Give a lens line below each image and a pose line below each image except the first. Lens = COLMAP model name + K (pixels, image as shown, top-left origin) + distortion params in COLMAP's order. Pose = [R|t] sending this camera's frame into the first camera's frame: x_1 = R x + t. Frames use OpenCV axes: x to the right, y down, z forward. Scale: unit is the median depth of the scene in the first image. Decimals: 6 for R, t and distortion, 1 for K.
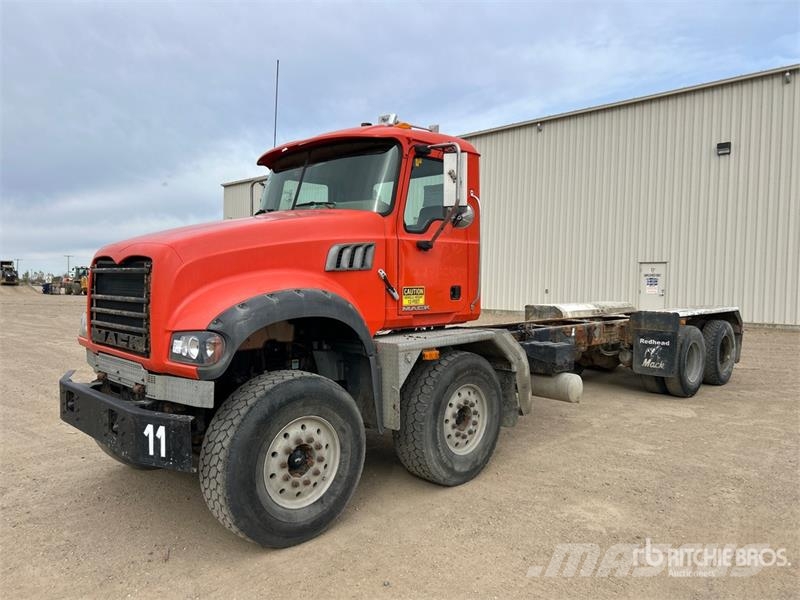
lens RADIAL K [[585.5, 0, 409.1], [0, 585.5, 306.5], [0, 0, 1]] dist [0.006003, 0.001302]
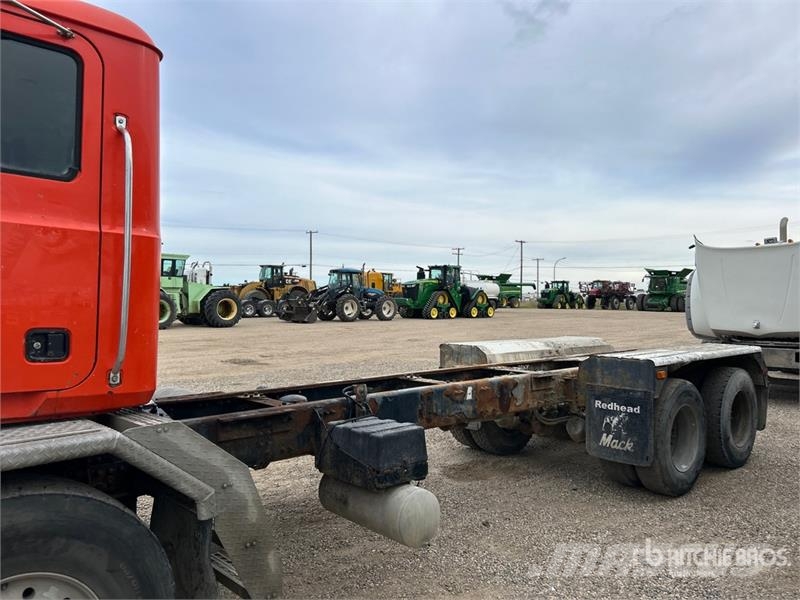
lens RADIAL K [[590.4, 0, 400.0], [0, 590.4, 300.0], [0, 0, 1]] dist [0.040473, -0.039391]
pose [[0.998995, -0.005660, -0.044456, 0.221348], [0.002900, 0.998078, -0.061898, -0.013655], [0.044721, 0.061707, 0.997092, 0.363495]]
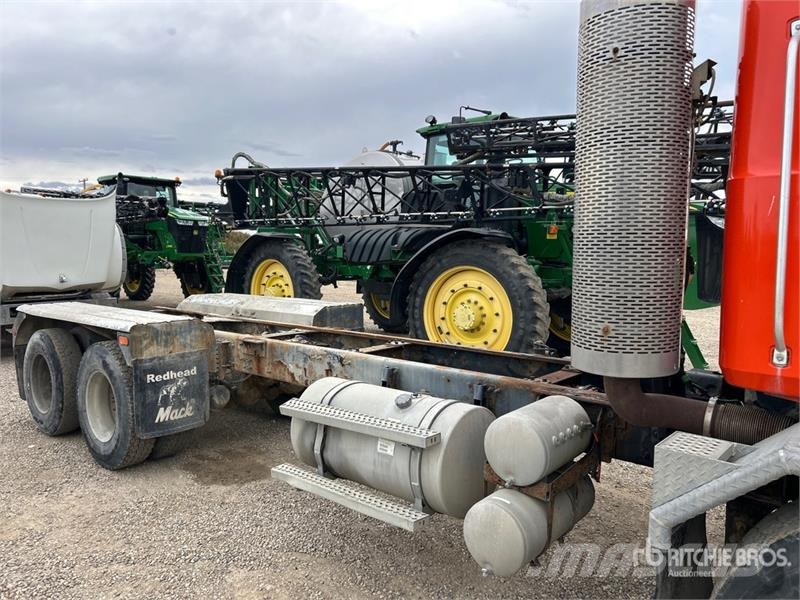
lens RADIAL K [[590.4, 0, 400.0], [0, 590.4, 300.0], [0, 0, 1]] dist [0.040473, -0.039391]
pose [[-0.052341, -0.090226, 0.994545, -0.154264], [0.052482, 0.994285, 0.092964, -0.052305], [-0.997249, 0.057061, -0.047307, 0.814264]]
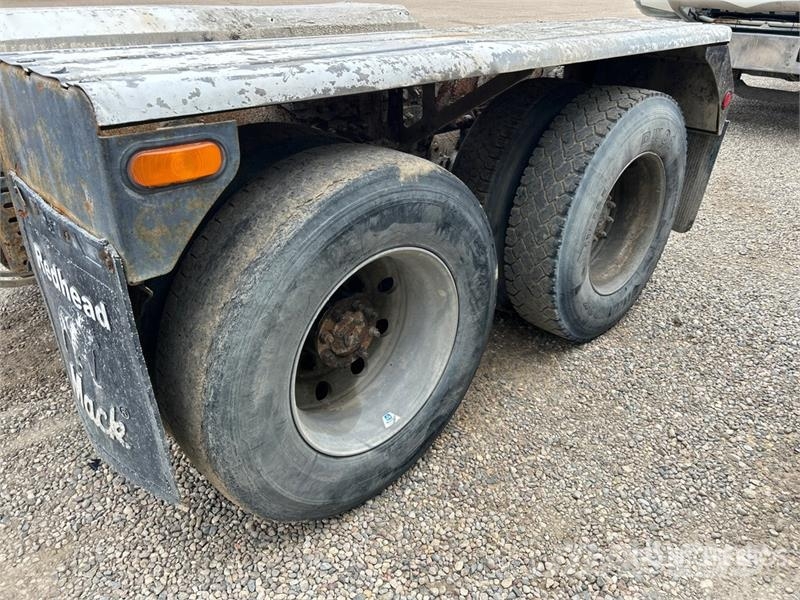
lens RADIAL K [[590.4, 0, 400.0], [0, 590.4, 300.0], [0, 0, 1]] dist [0.040473, -0.039391]
pose [[0.999996, 0.002587, 0.001121, 0.522561], [-0.002818, 0.905765, 0.423770, -0.000523], [0.000081, -0.423772, 0.905769, 0.893154]]
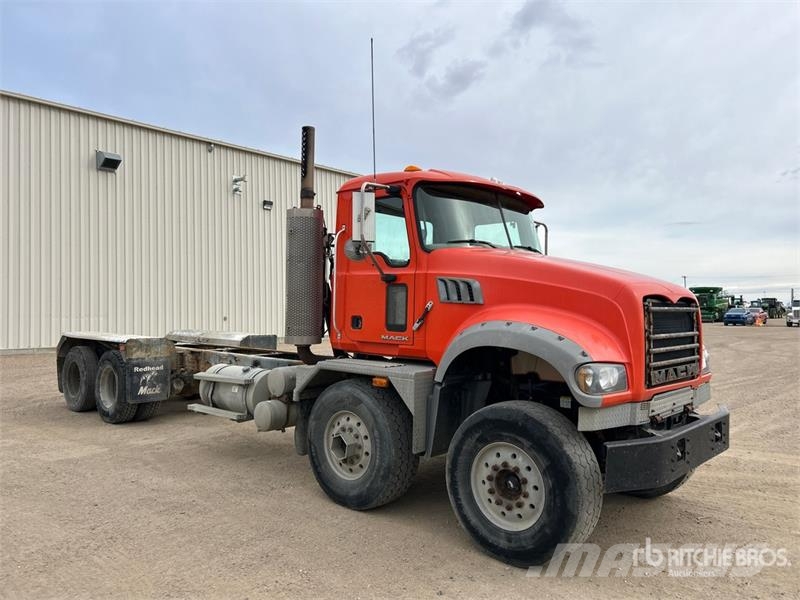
lens RADIAL K [[590.4, 0, 400.0], [0, 590.4, 300.0], [0, 0, 1]] dist [0.040473, -0.039391]
pose [[-0.025211, 0.001941, 0.999680, -0.616422], [0.040922, 0.999162, -0.000908, -0.038363], [-0.998844, 0.040886, -0.025269, 0.598208]]
